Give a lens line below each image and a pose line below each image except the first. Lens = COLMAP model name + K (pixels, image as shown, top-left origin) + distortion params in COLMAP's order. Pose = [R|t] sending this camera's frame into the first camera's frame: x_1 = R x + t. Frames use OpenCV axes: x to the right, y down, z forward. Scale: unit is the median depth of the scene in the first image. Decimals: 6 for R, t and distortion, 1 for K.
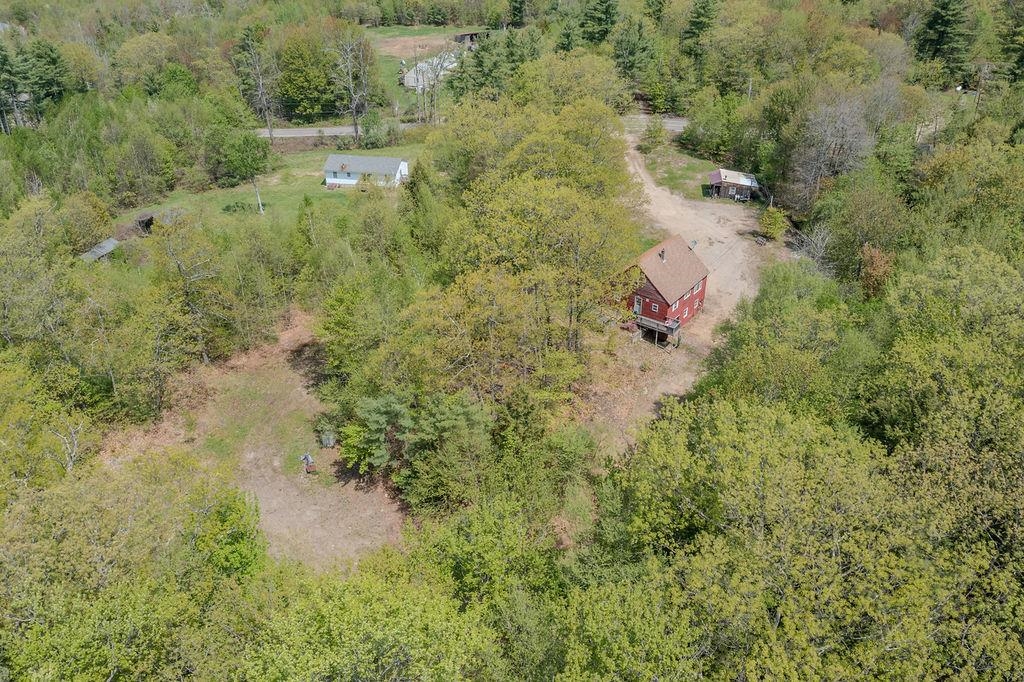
lens RADIAL K [[815.5, 0, 513.2], [0, 815.5, 338.1], [0, 0, 1]] dist [-0.015012, 0.009389]
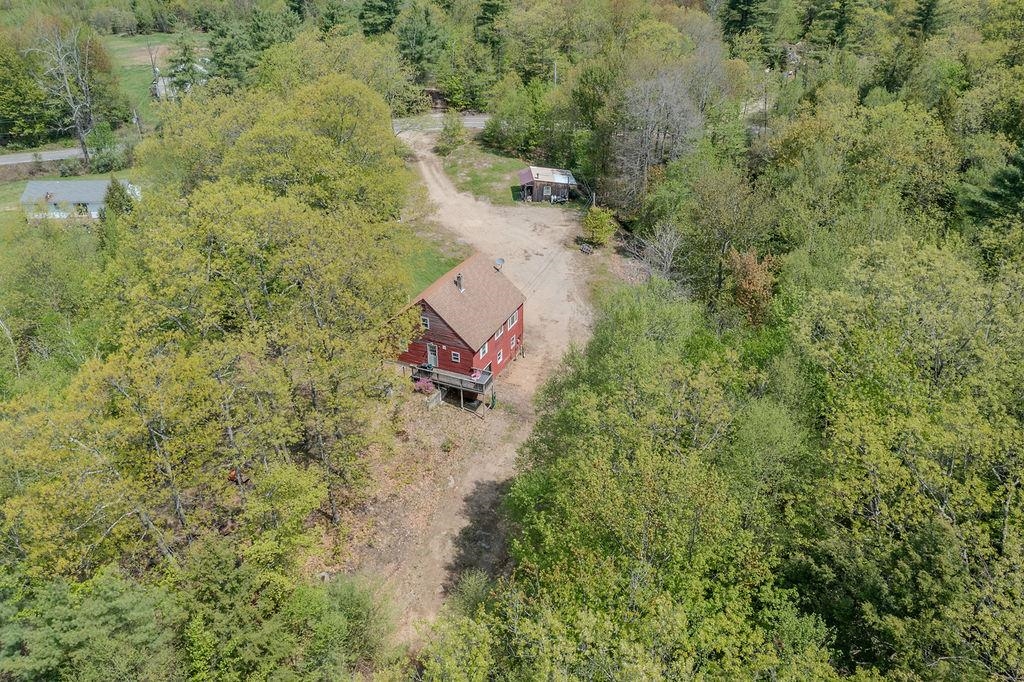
lens RADIAL K [[815.5, 0, 513.2], [0, 815.5, 338.1], [0, 0, 1]] dist [-0.015012, 0.009389]
pose [[0.975544, -0.104395, 0.193432, 0.059049], [0.107933, 0.994127, -0.007812, -0.029098], [-0.191481, 0.028498, 0.981083, 0.195705]]
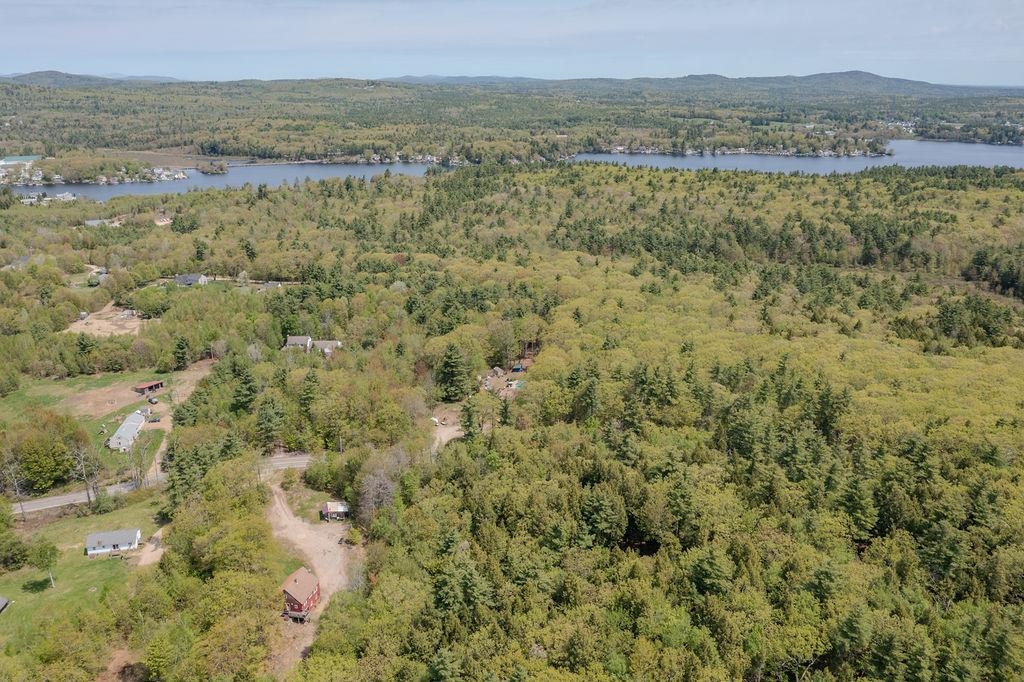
lens RADIAL K [[815.5, 0, 513.2], [0, 815.5, 338.1], [0, 0, 1]] dist [-0.015012, 0.009389]
pose [[0.909762, -0.122048, 0.396785, -0.053586], [0.208858, 0.960594, -0.183404, -0.144107], [-0.358765, 0.249725, 0.899402, -0.953839]]
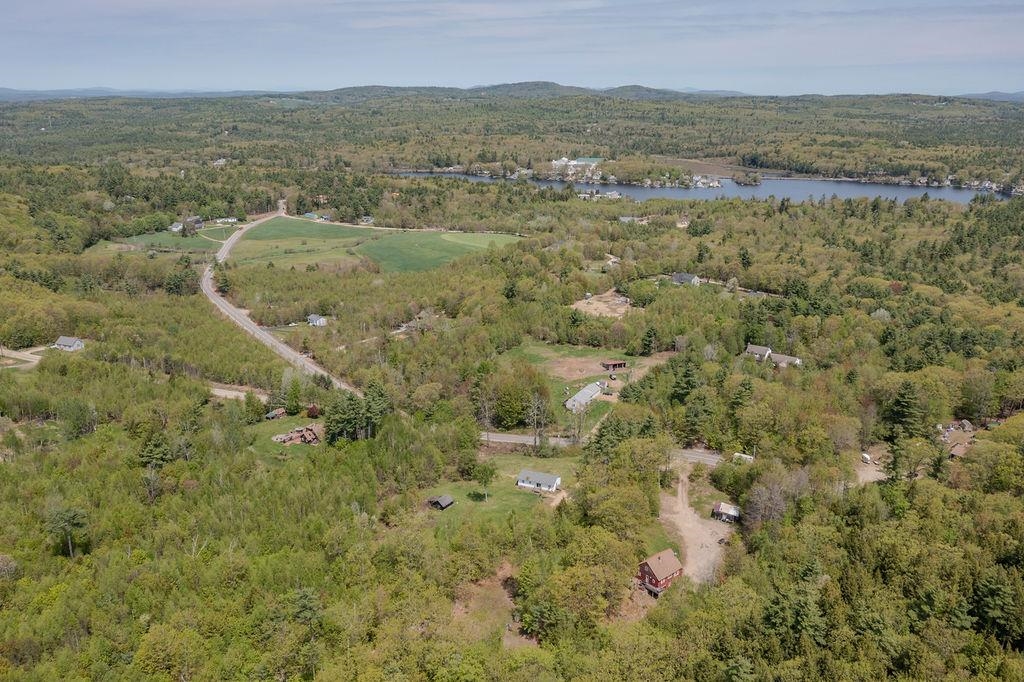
lens RADIAL K [[815.5, 0, 513.2], [0, 815.5, 338.1], [0, 0, 1]] dist [-0.015012, 0.009389]
pose [[0.977393, 0.069097, -0.199819, 0.136548], [-0.115163, 0.966574, -0.229070, -0.090254], [0.177312, 0.246903, 0.952680, -1.041781]]
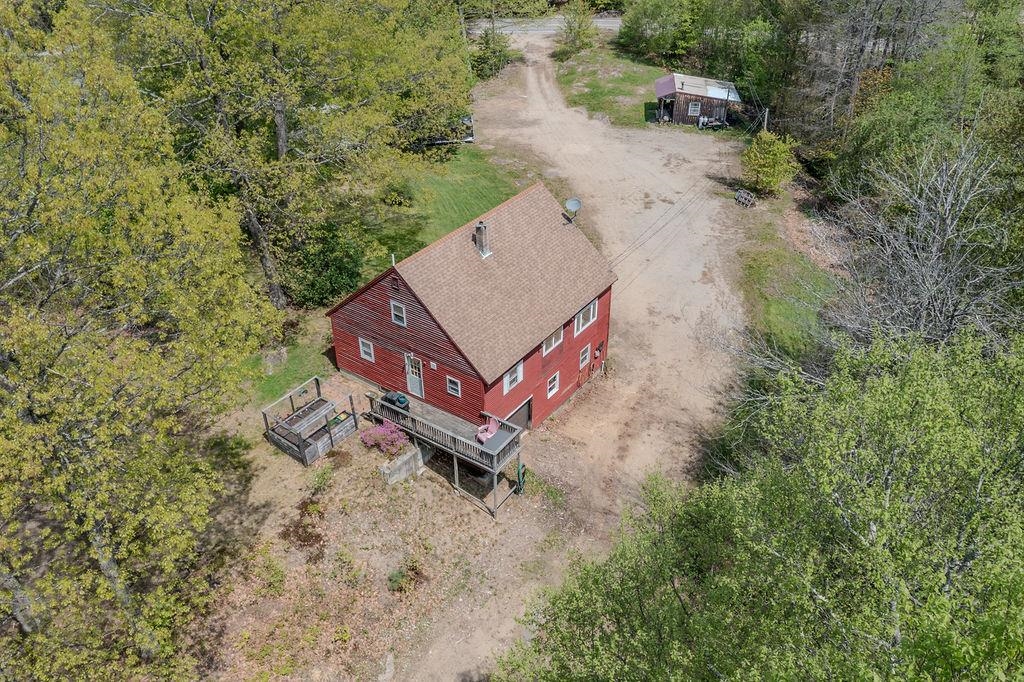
lens RADIAL K [[815.5, 0, 513.2], [0, 815.5, 338.1], [0, 0, 1]] dist [-0.015012, 0.009389]
pose [[0.999742, -0.015754, 0.016363, 0.133371], [0.015004, 0.998875, 0.044993, -0.051031], [-0.017054, -0.044736, 0.998853, 0.437587]]
